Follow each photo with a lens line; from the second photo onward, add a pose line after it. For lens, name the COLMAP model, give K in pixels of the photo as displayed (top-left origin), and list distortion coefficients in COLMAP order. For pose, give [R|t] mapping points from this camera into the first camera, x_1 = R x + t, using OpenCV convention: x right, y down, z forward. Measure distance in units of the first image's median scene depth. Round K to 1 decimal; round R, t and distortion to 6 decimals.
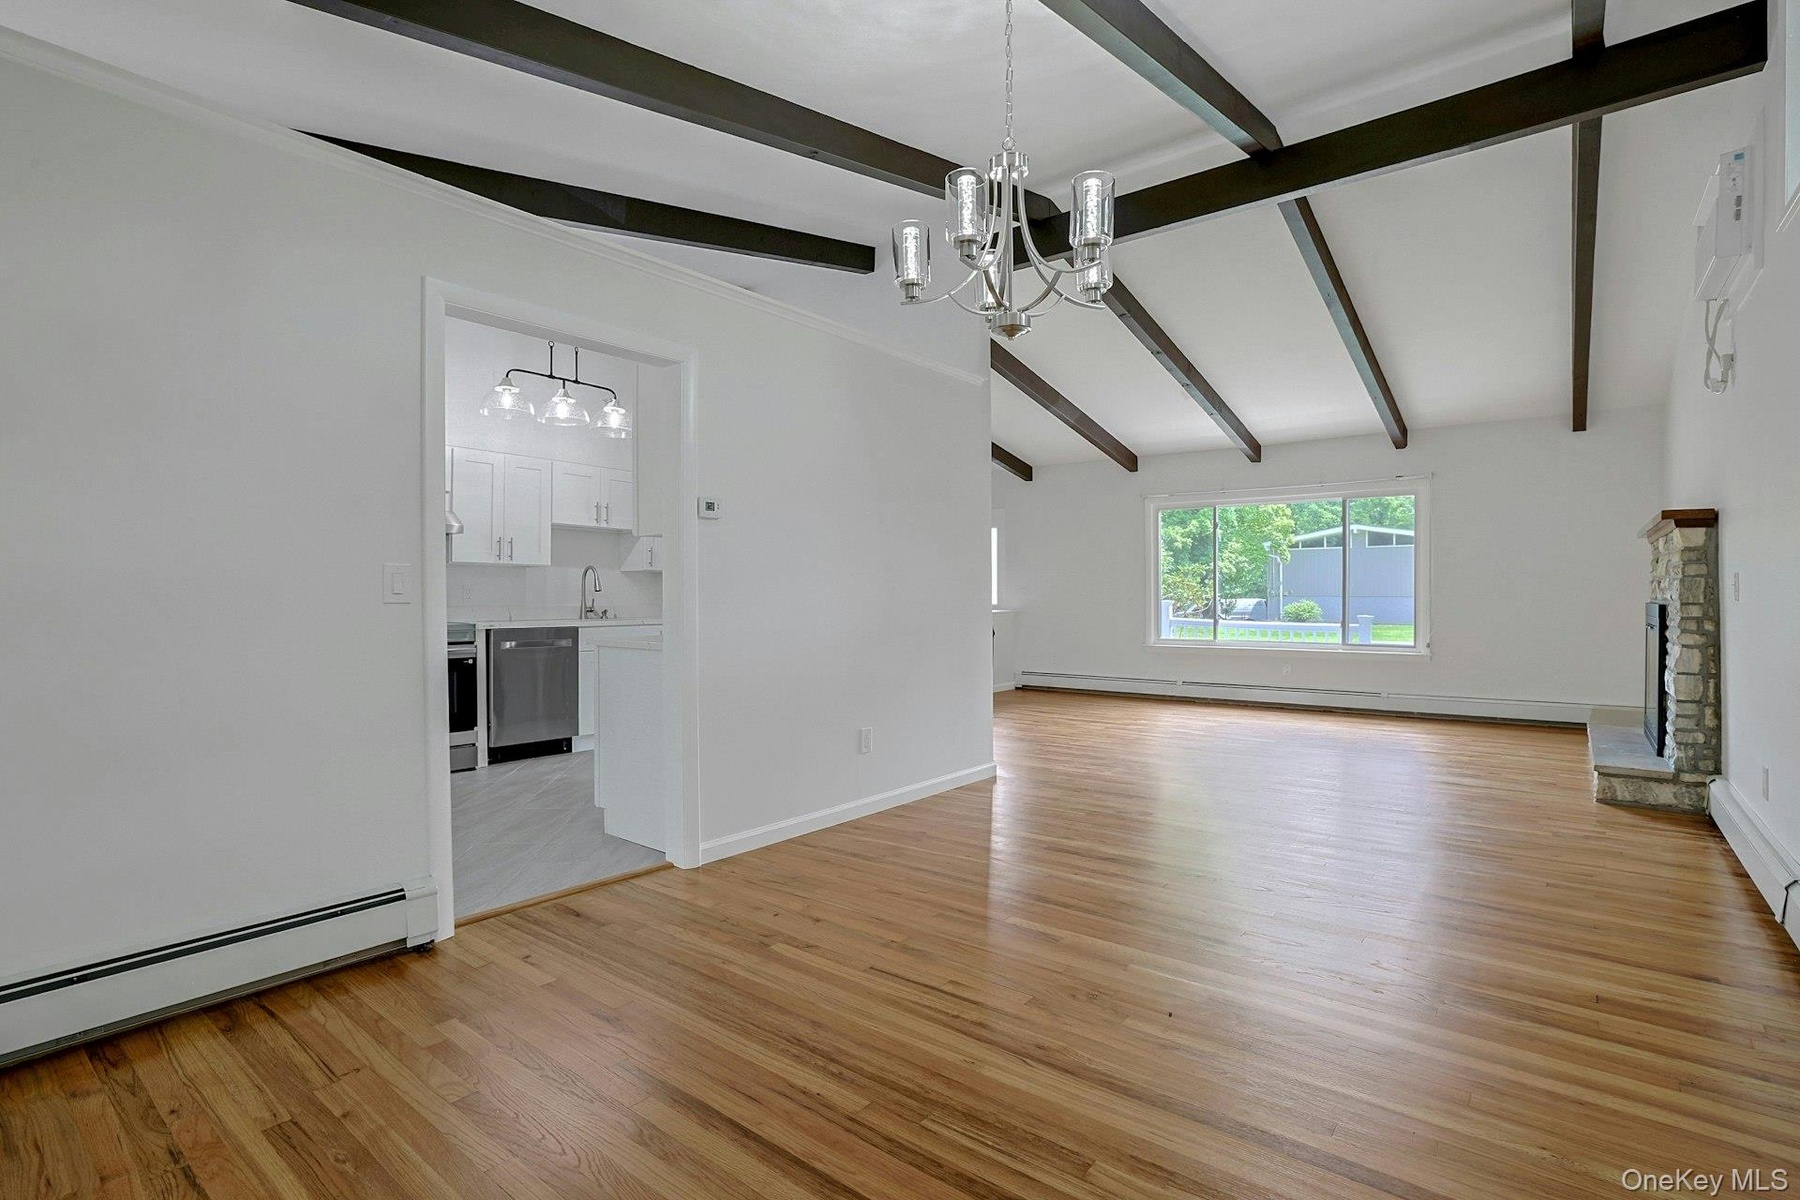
lens RADIAL K [[831.5, 0, 890.8], [0, 831.5, 604.2], [0, 0, 1]] dist [-0.033109, 0.005853]
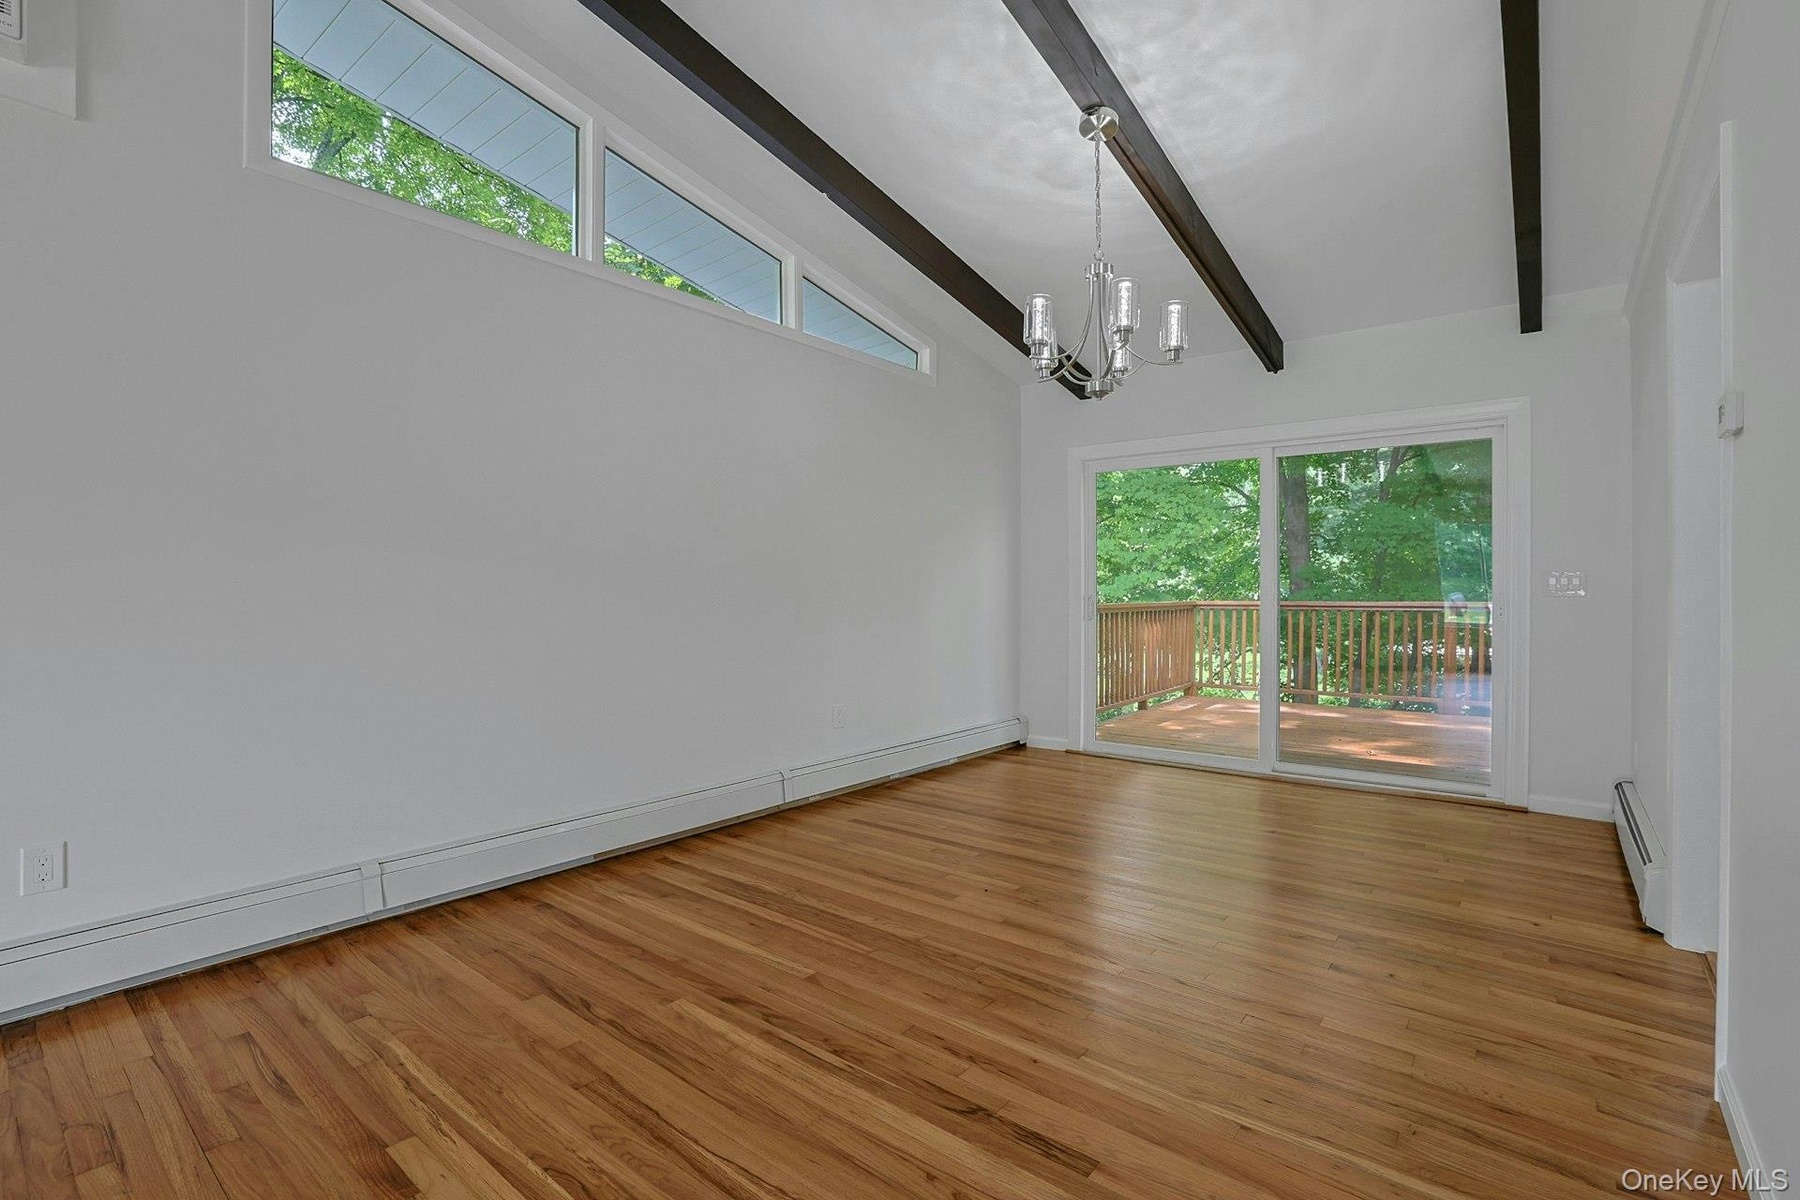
lens RADIAL K [[831.5, 0, 902.1], [0, 831.5, 586.4], [0, 0, 1]] dist [-0.033109, 0.005853]
pose [[-0.999975, 0.004059, -0.005774, 0.371442], [0.004049, 0.999990, 0.001779, -0.023326], [0.005781, 0.001755, -0.999982, 1.848057]]
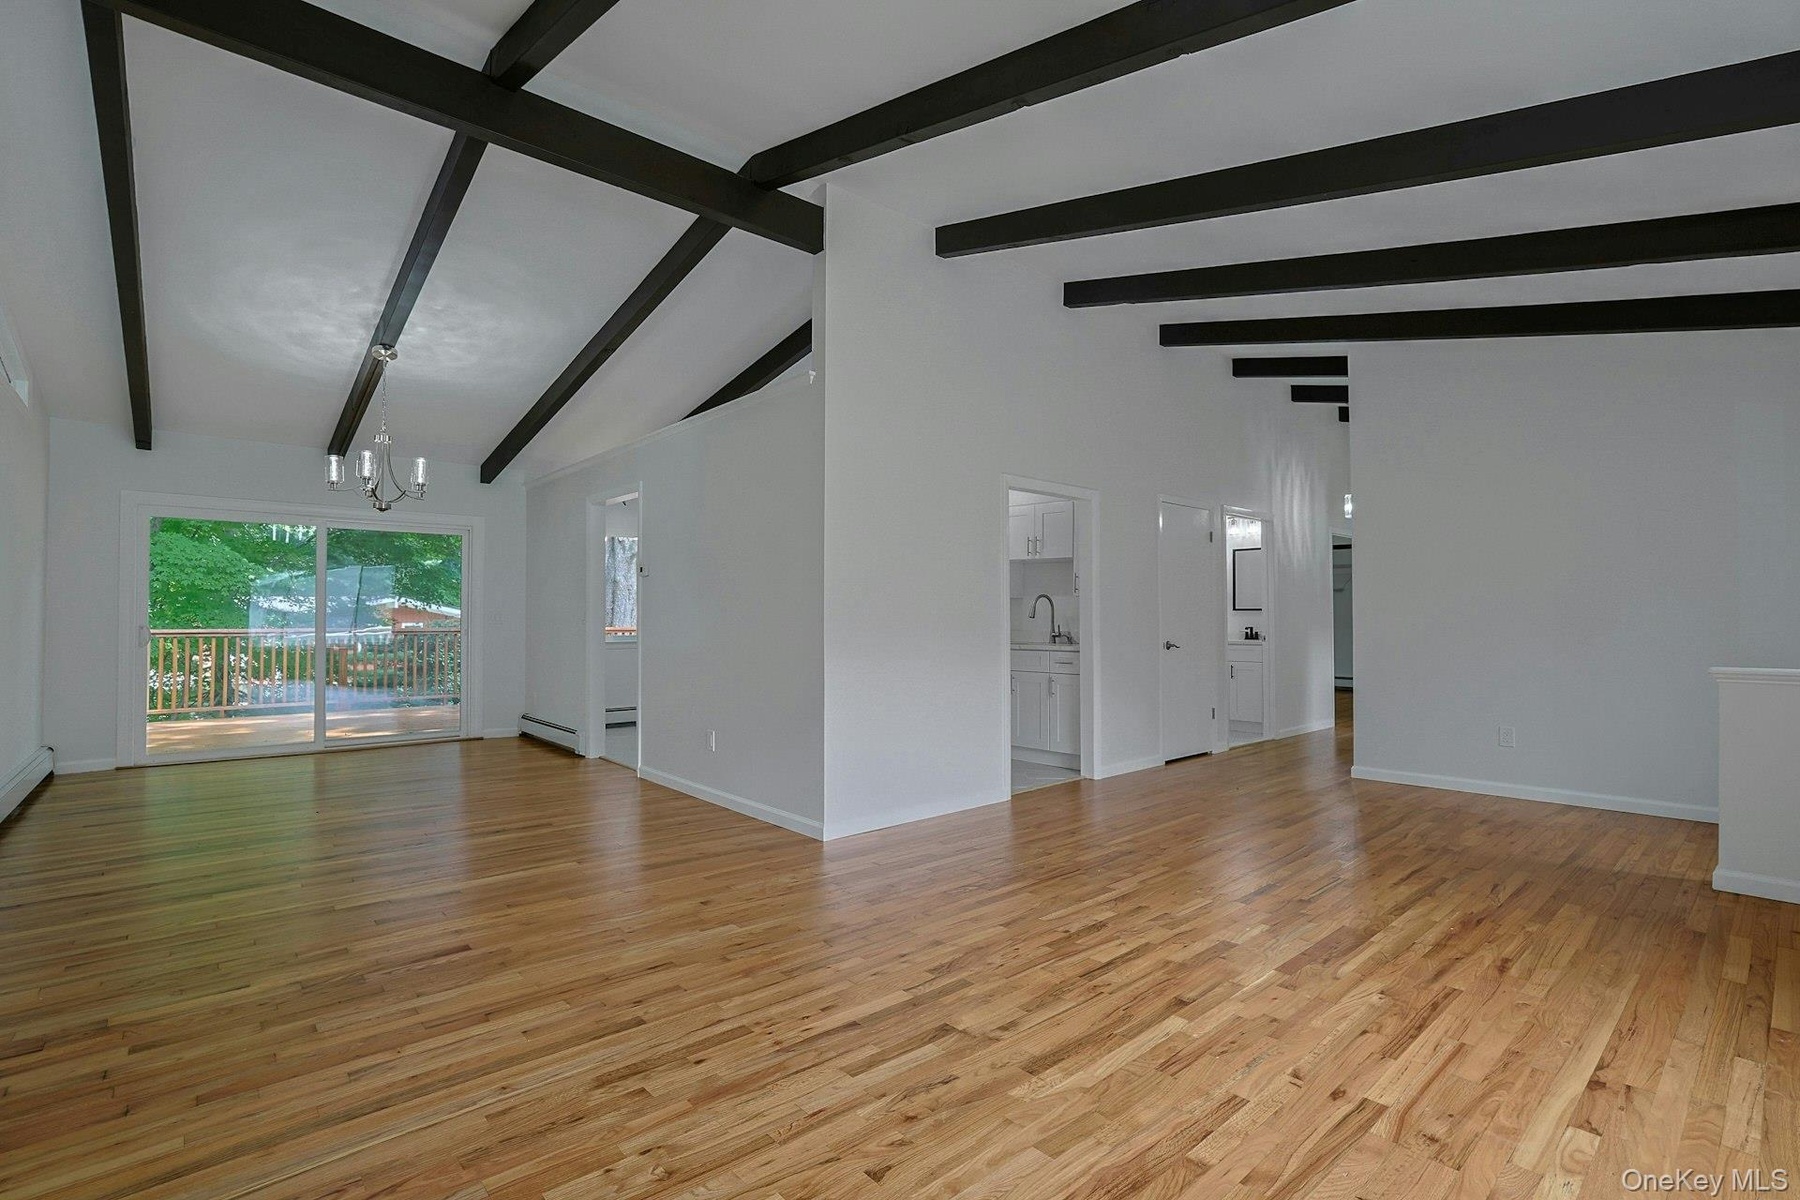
lens RADIAL K [[831.5, 0, 911.3], [0, 831.5, 606.5], [0, 0, 1]] dist [-0.033109, 0.005853]
pose [[-0.151548, -0.010503, -0.988394, 1.755171], [-0.008141, 0.999923, -0.009377, -0.045852], [0.988416, 0.006626, -0.151621, 2.239330]]
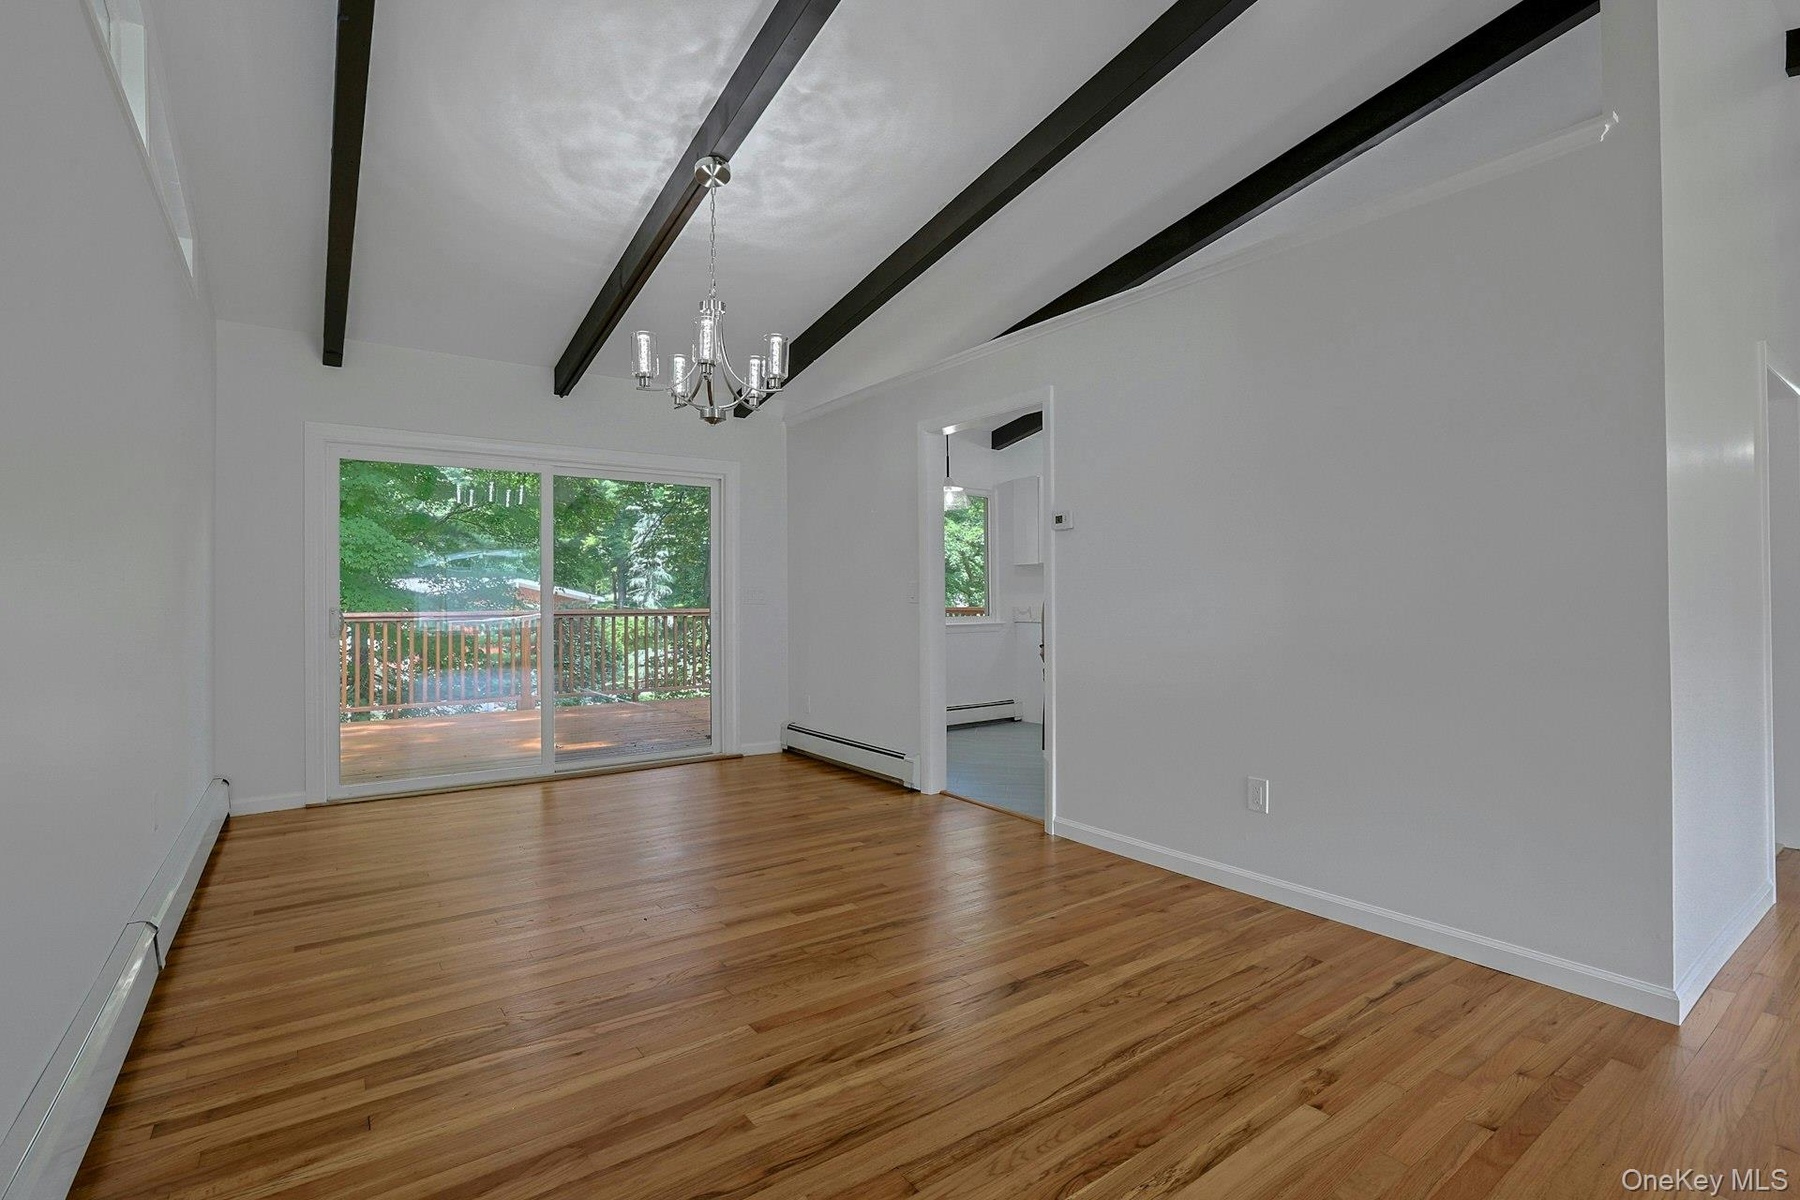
lens RADIAL K [[831.5, 0, 891.7], [0, 831.5, 597.7], [0, 0, 1]] dist [-0.033109, 0.005853]
pose [[-0.257240, 0.002538, -0.966344, 1.172483], [-0.003847, 0.999986, 0.003650, -0.027220], [0.966340, 0.004657, -0.257227, 1.317604]]
